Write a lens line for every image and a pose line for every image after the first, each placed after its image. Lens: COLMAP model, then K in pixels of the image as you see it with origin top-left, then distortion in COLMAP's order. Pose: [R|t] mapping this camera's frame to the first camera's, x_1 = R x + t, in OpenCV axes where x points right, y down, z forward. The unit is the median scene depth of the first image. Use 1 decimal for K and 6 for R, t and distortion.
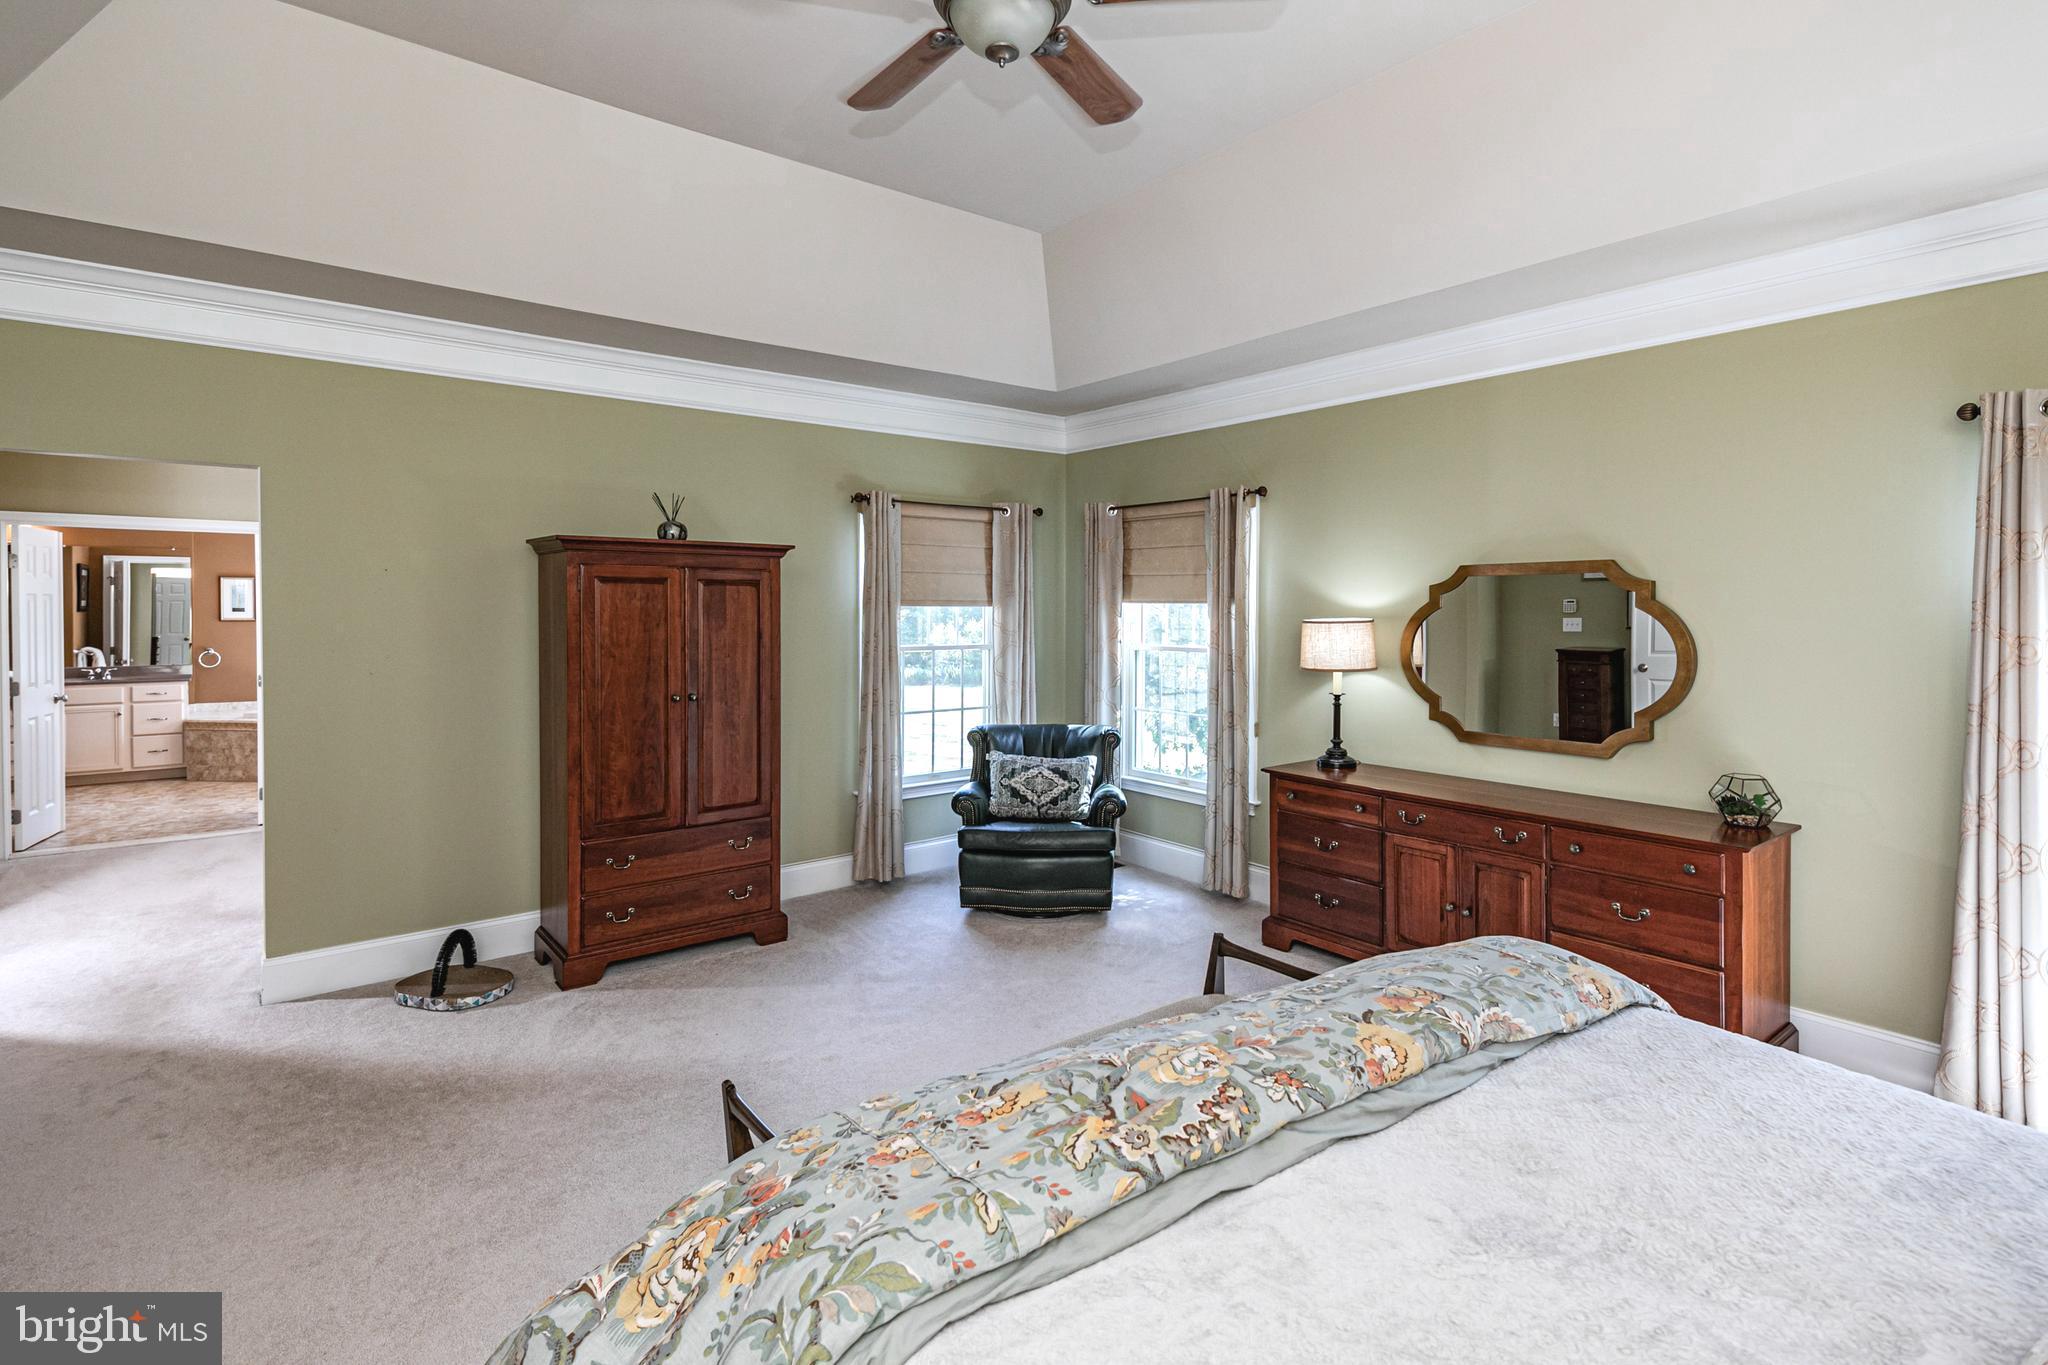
lens RADIAL K [[972.3, 0, 1015.3], [0, 972.3, 637.8], [0, 0, 1]] dist [-0.000873, -0.000174]
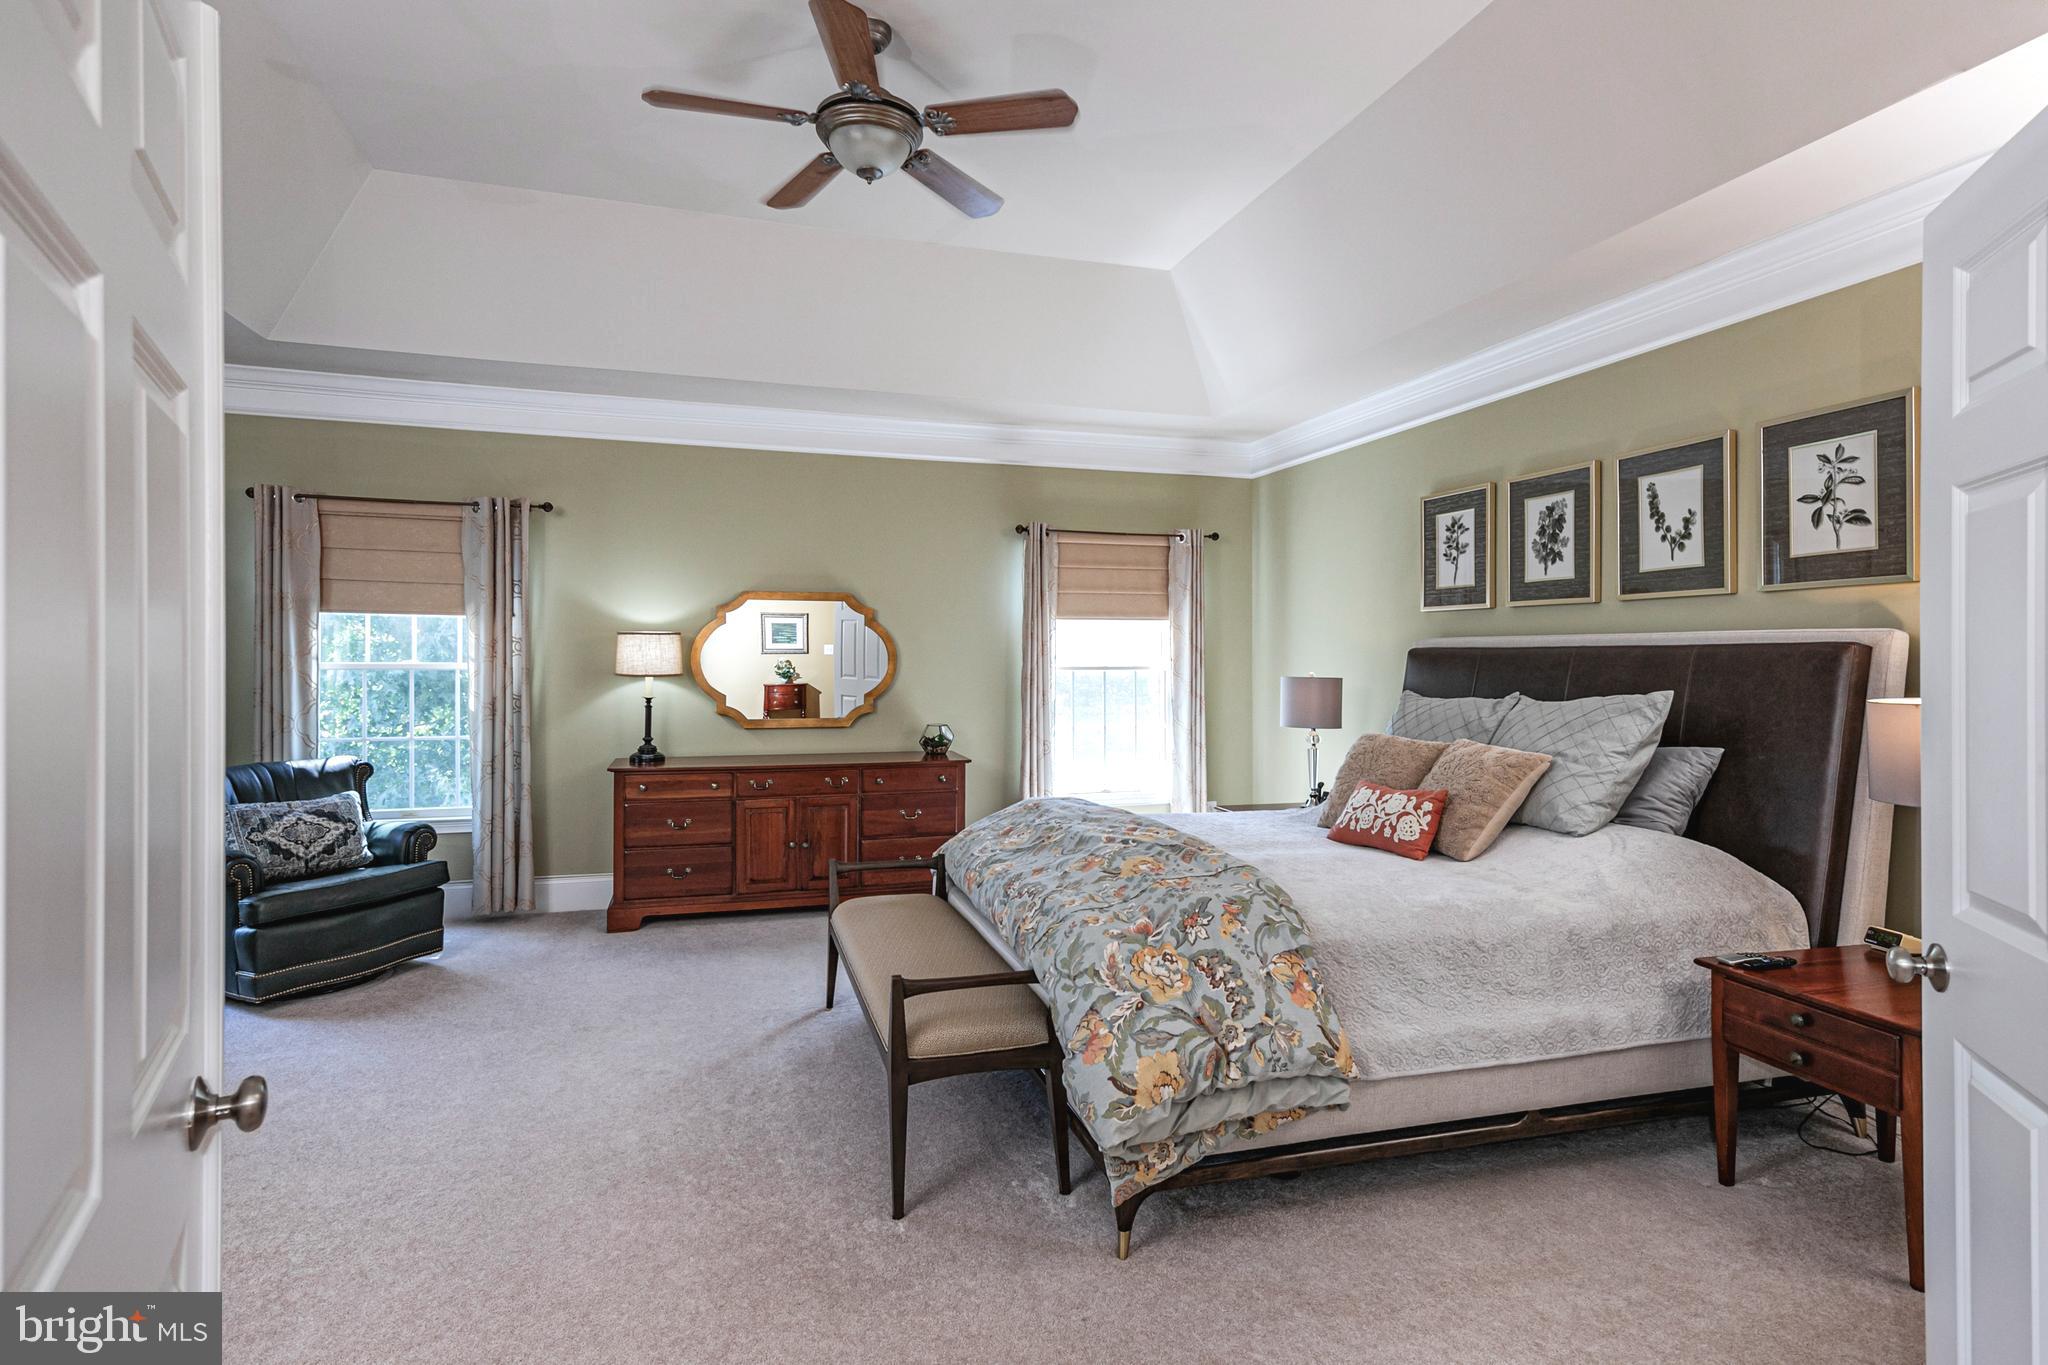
lens RADIAL K [[1013.6, 0, 1026.0], [0, 1013.6, 651.6], [0, 0, 1]] dist [0.024980, -0.000087]
pose [[0.365359, 0.000947, 0.930866, -0.610015], [0.022388, 0.999701, -0.009805, 0.025635], [-0.930597, 0.024422, 0.365229, 0.147889]]
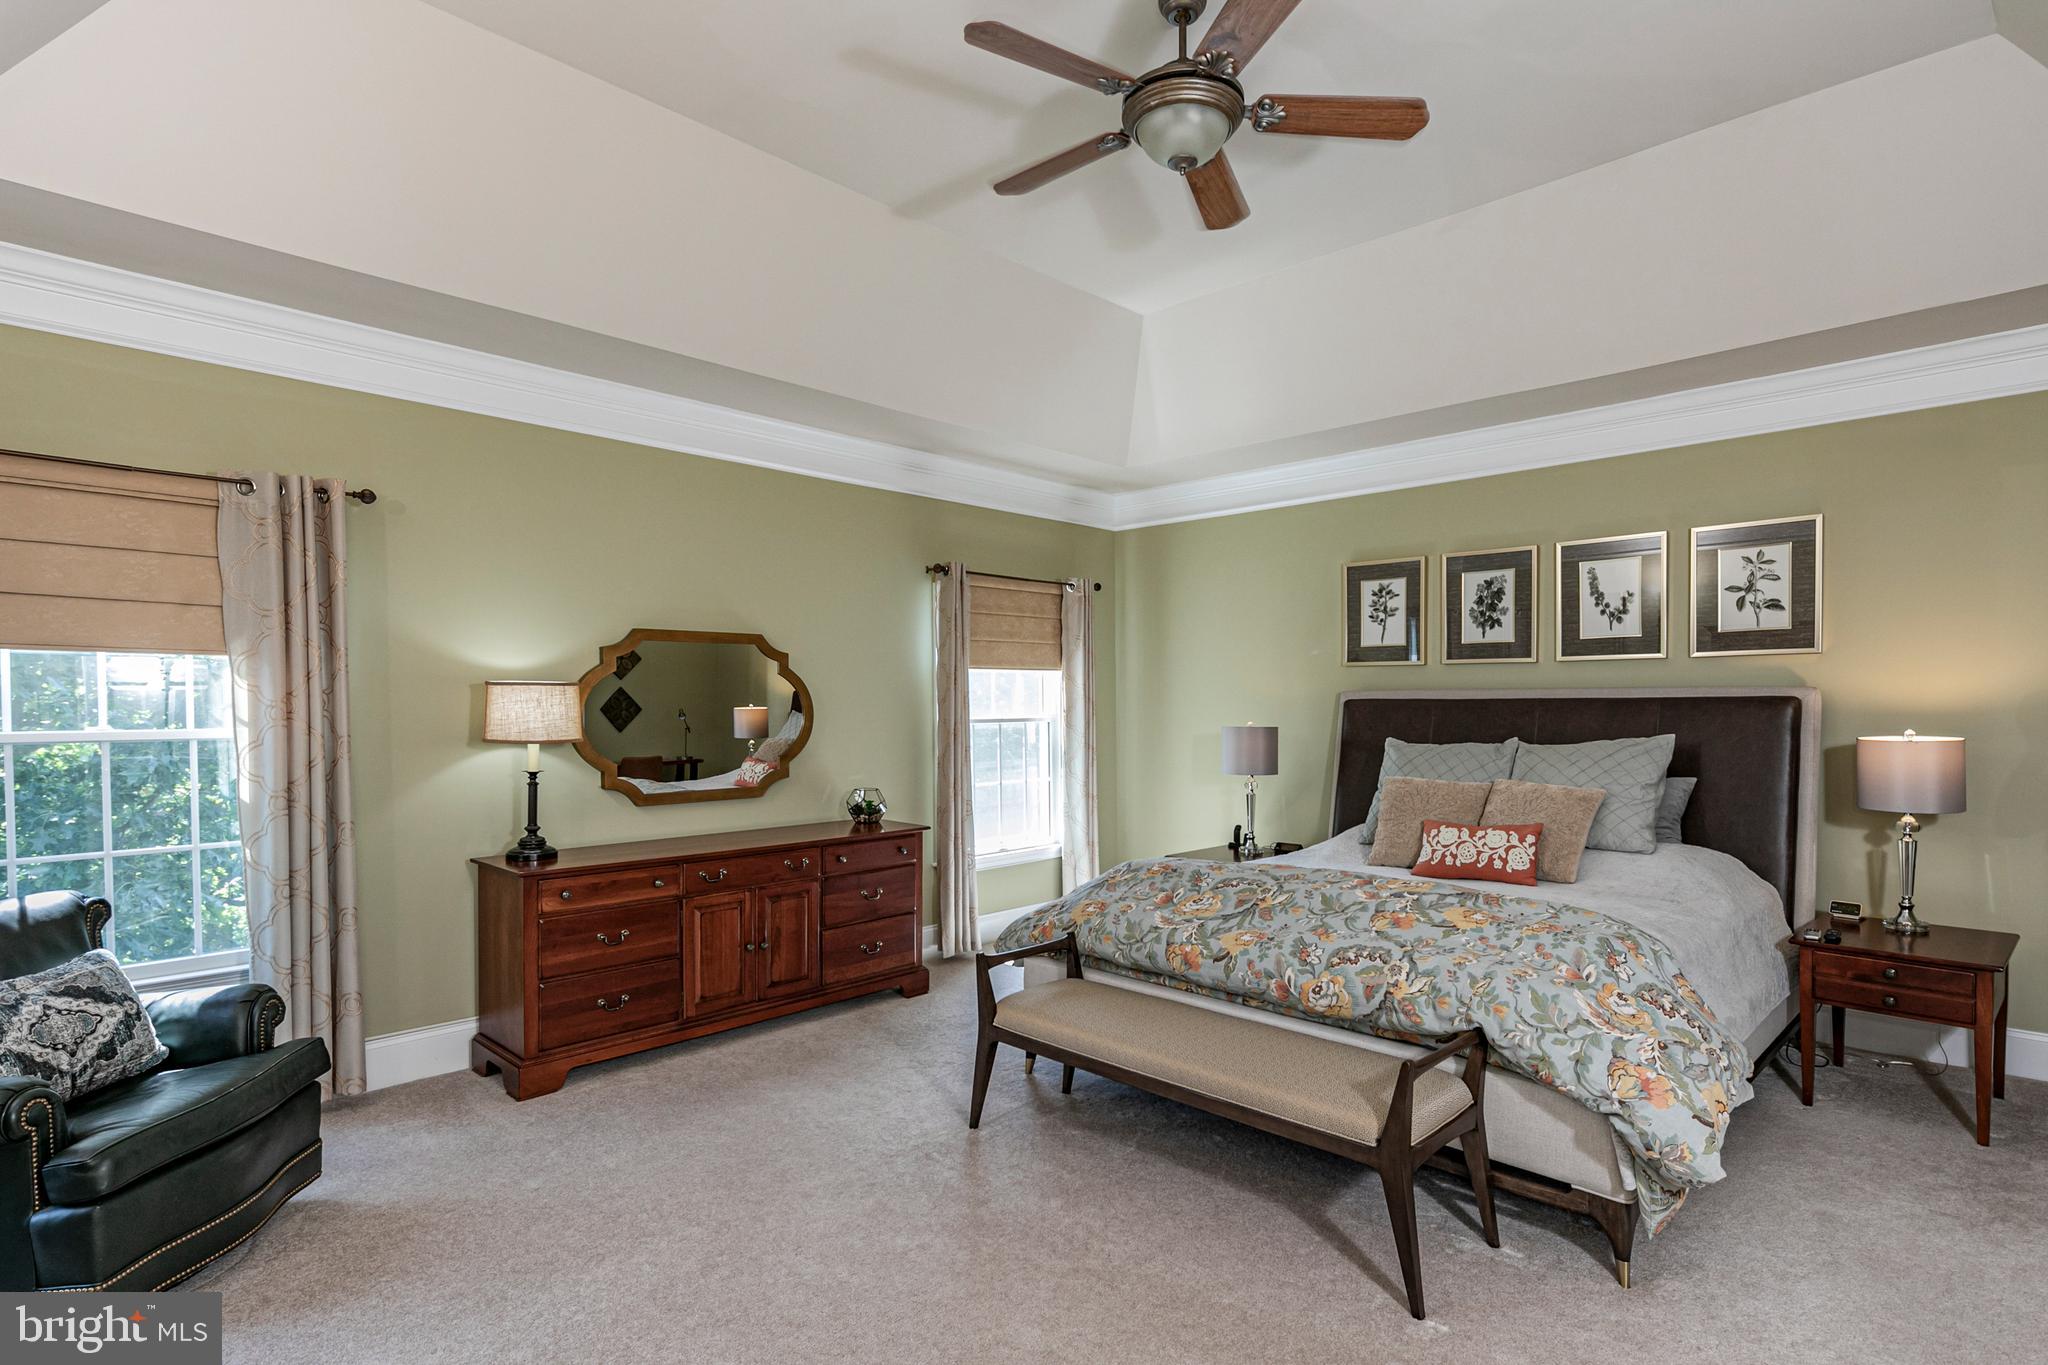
lens RADIAL K [[1027.6, 0, 1080.5], [0, 1027.6, 710.0], [0, 0, 1]] dist [0.022944, -0.000346]
pose [[-0.155024, -0.011118, 0.987848, -0.607942], [0.028328, 0.999475, 0.015694, 0.004918], [-0.987504, 0.030417, -0.154628, 0.662274]]
